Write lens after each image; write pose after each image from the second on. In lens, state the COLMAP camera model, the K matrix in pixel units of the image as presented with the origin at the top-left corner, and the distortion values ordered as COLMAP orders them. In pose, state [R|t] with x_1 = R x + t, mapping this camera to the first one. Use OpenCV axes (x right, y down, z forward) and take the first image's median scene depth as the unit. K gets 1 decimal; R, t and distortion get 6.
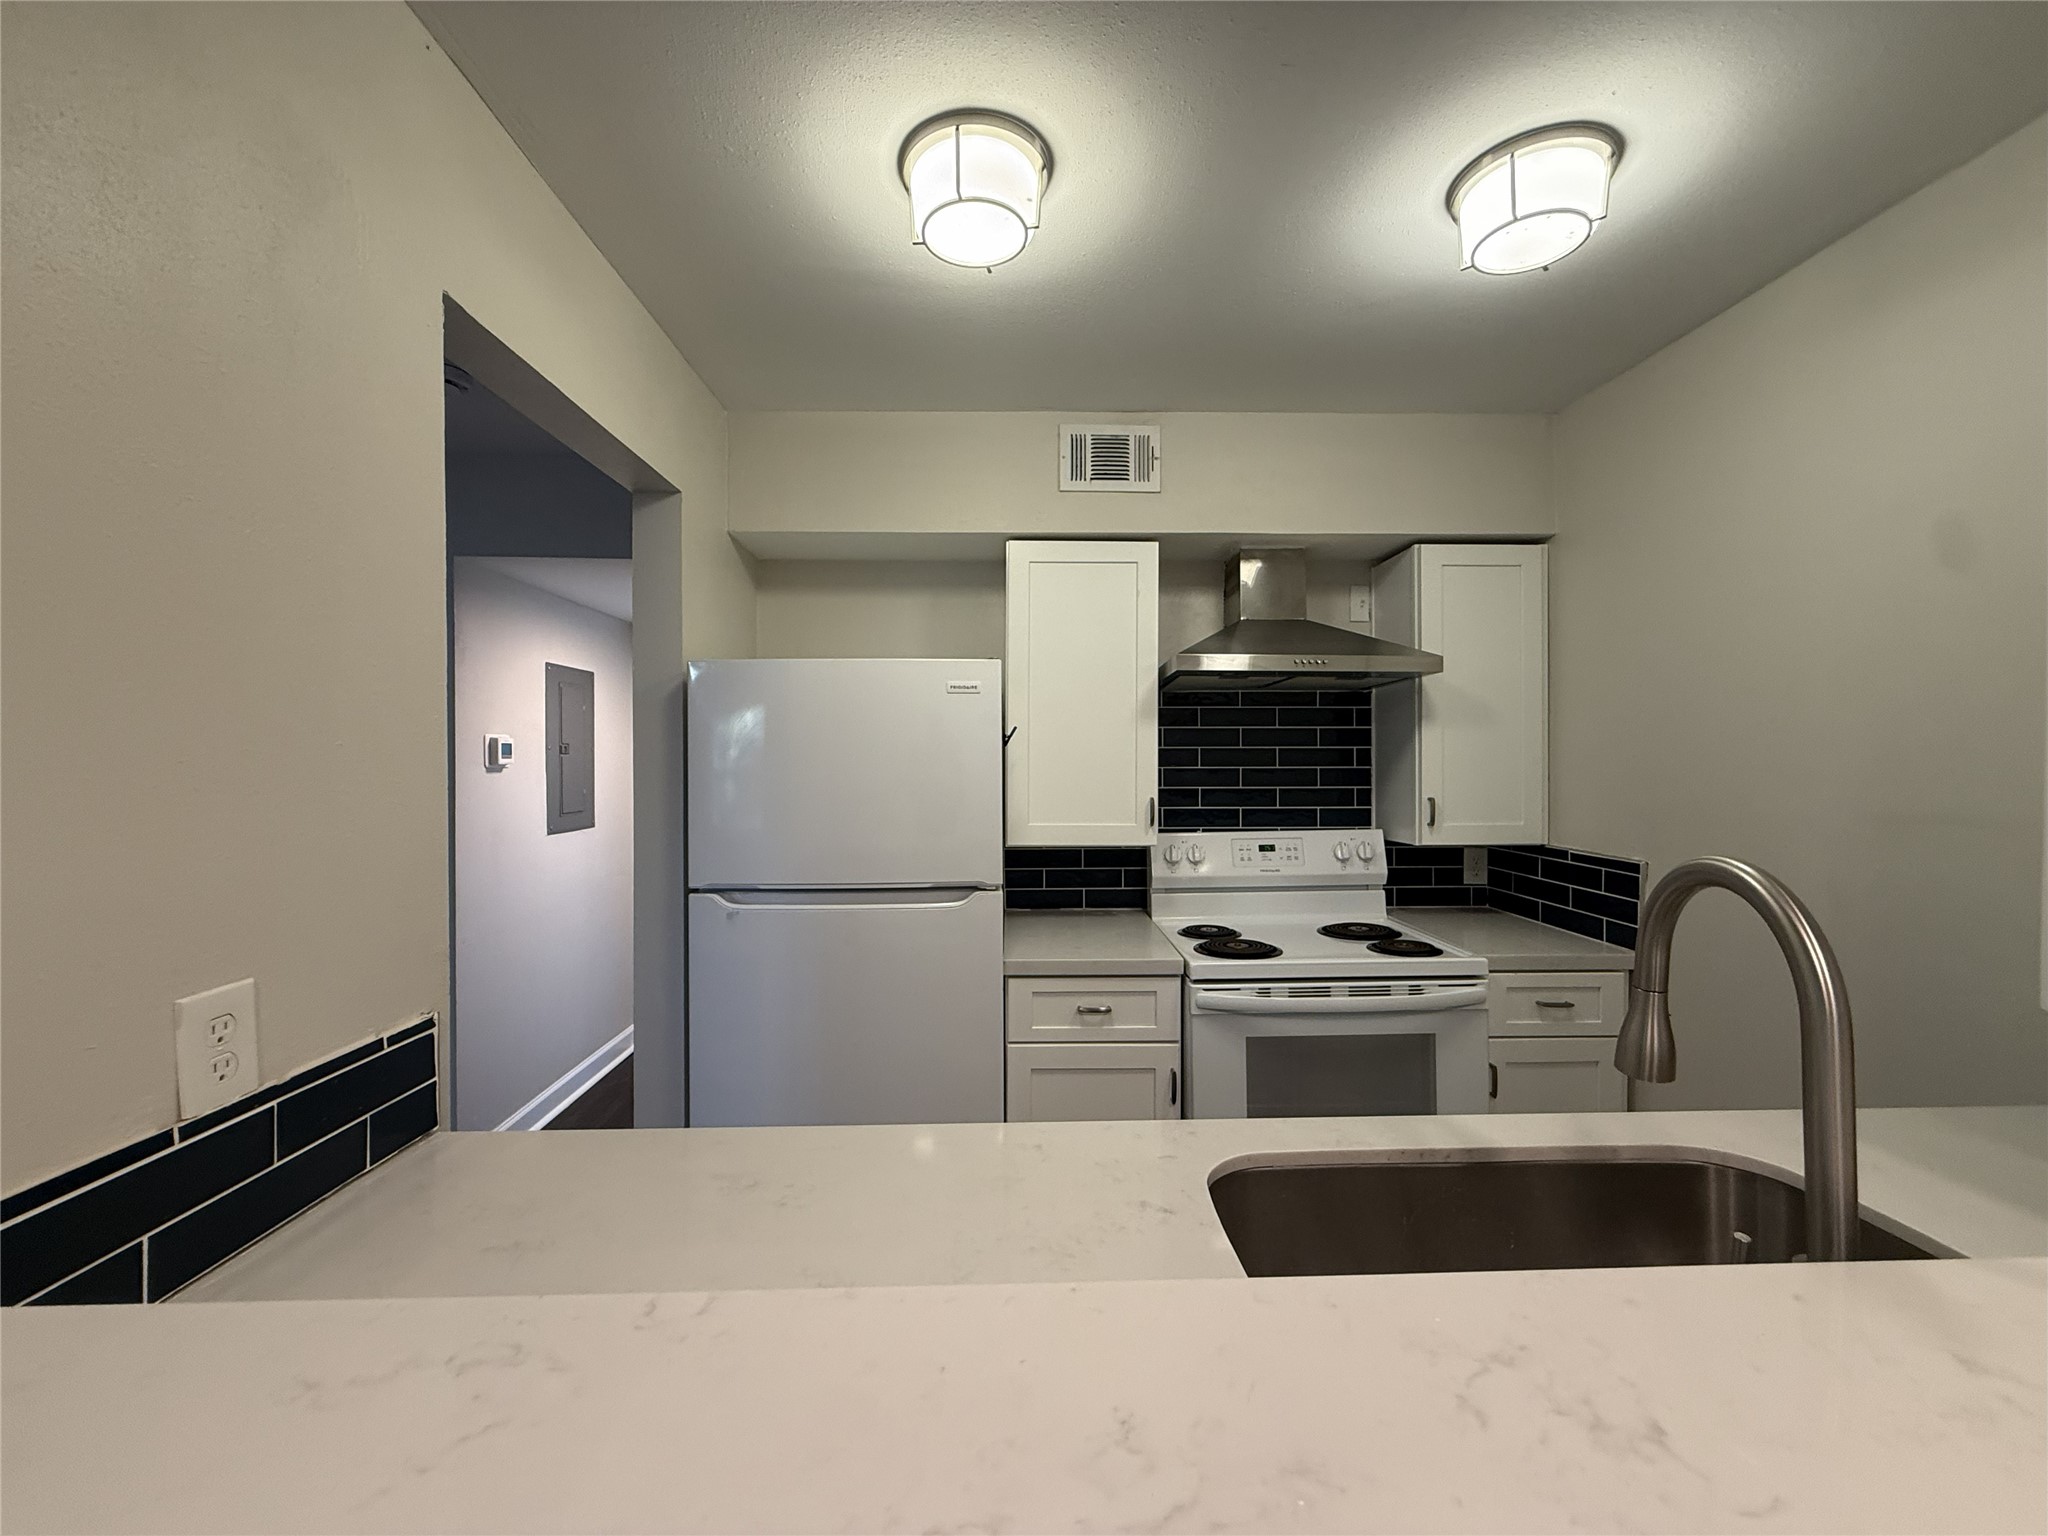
lens RADIAL K [[816.6, 0, 1016.8], [0, 816.6, 768.1], [0, 0, 1]] dist [-0.000302, 0.000298]
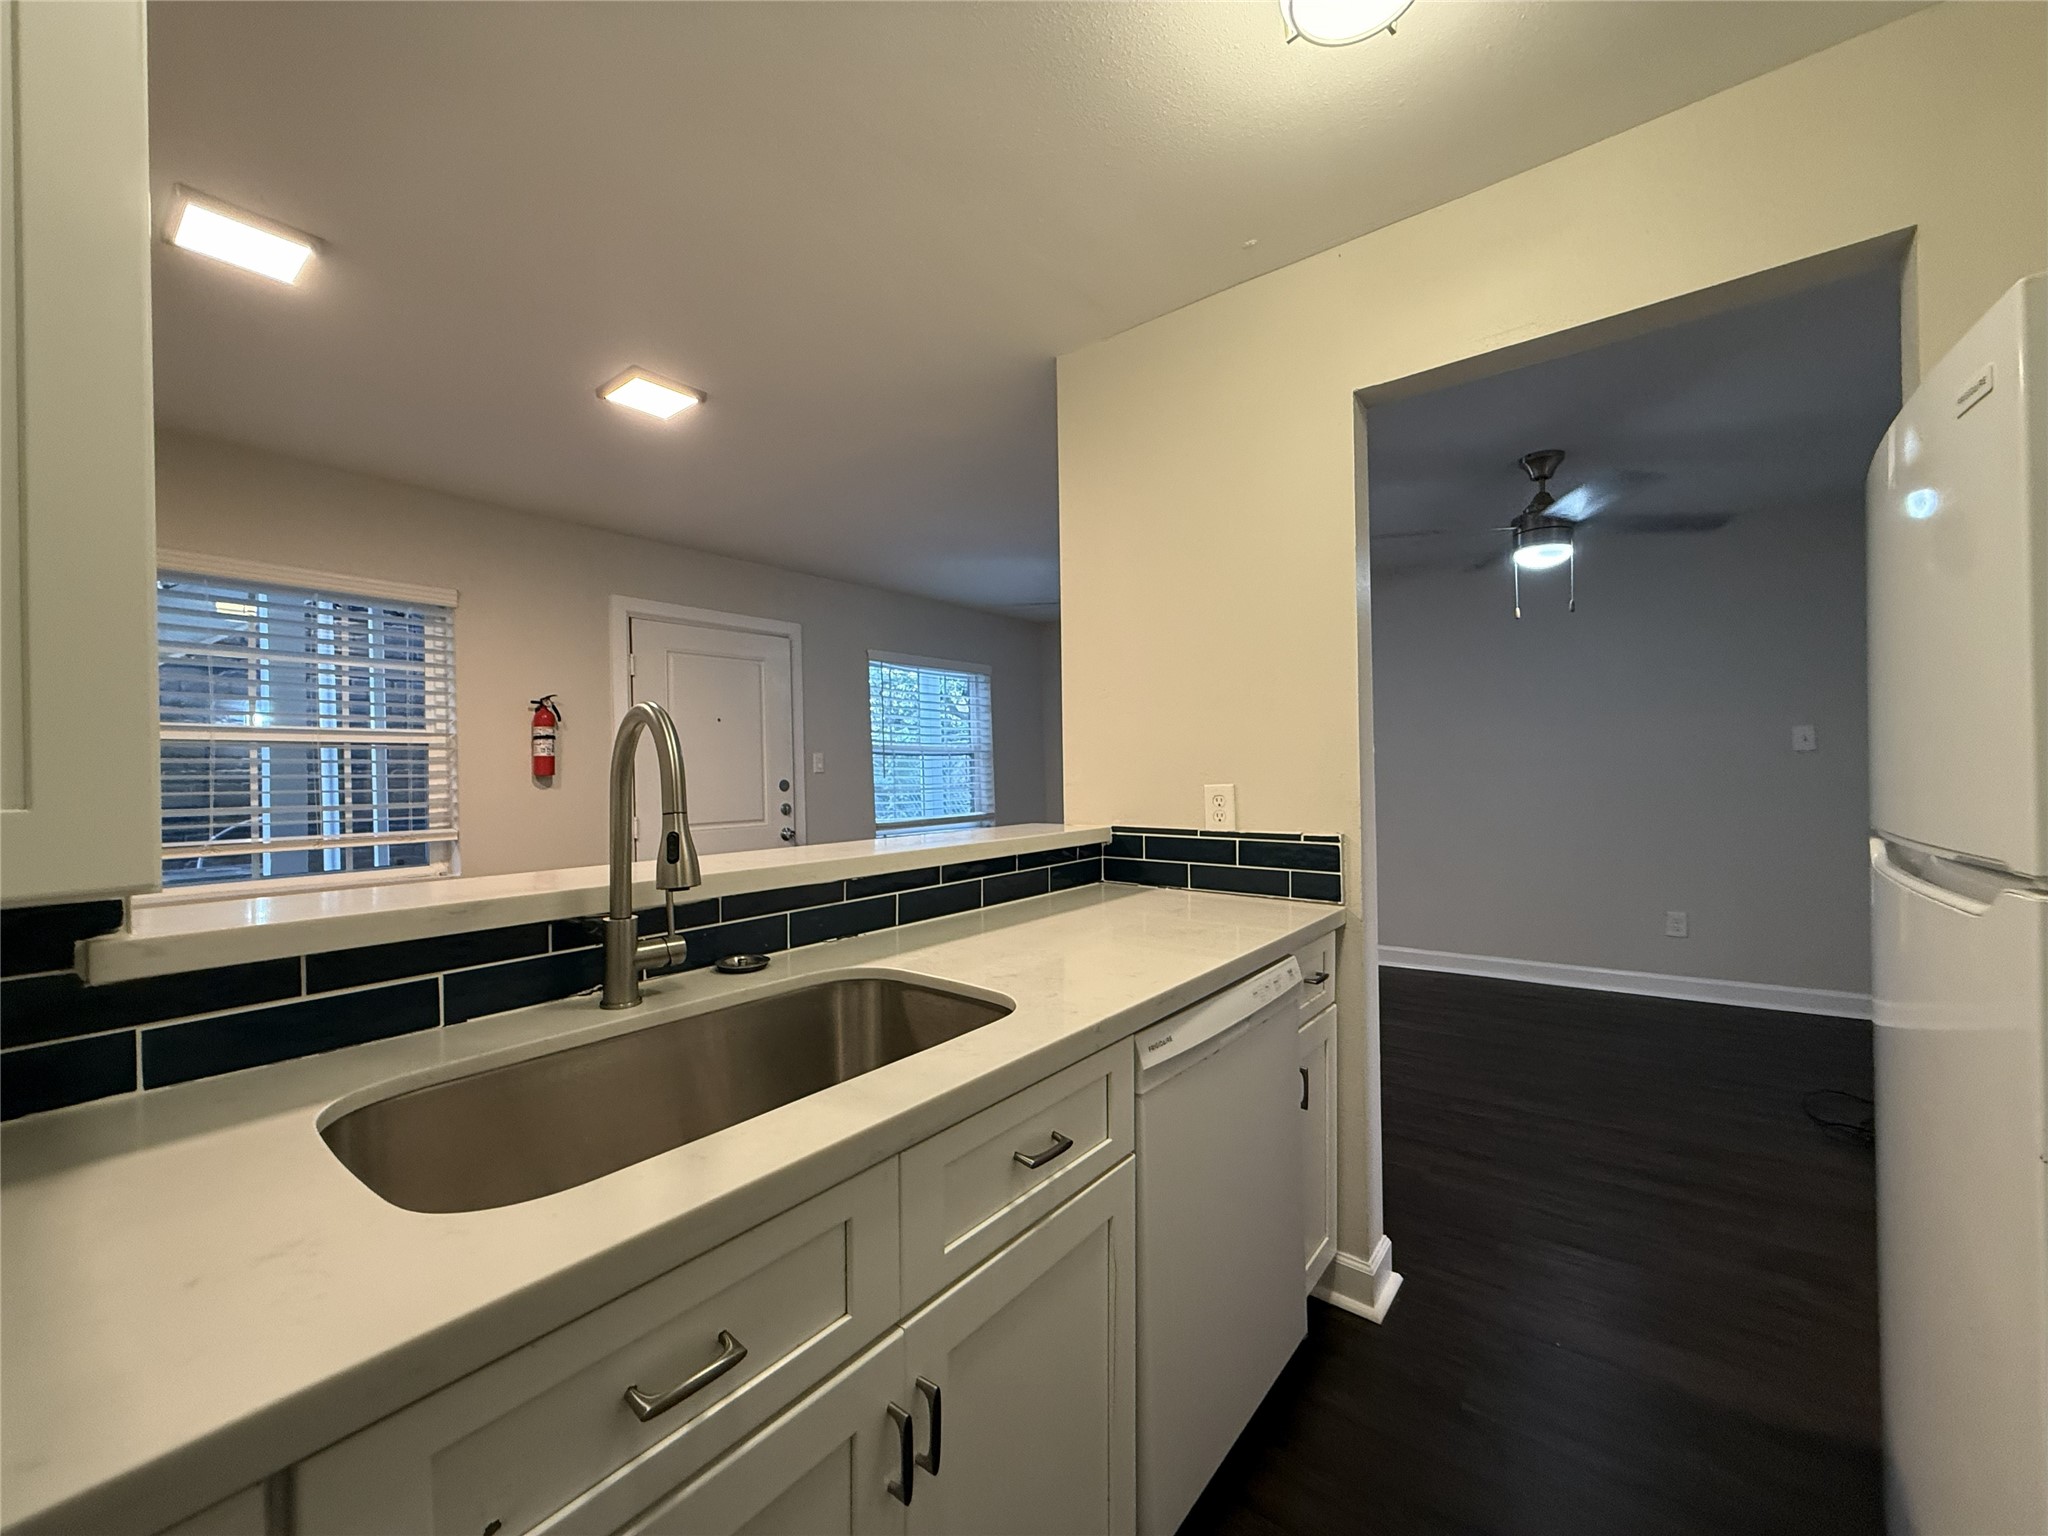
lens RADIAL K [[816.6, 0, 1016.8], [0, 816.6, 768.1], [0, 0, 1]] dist [-0.000302, 0.000298]
pose [[-0.647032, 0.009937, -0.762398, 0.433723], [0.019222, 0.999810, -0.003283, 0.067867], [0.762221, -0.016779, -0.647100, 0.688036]]
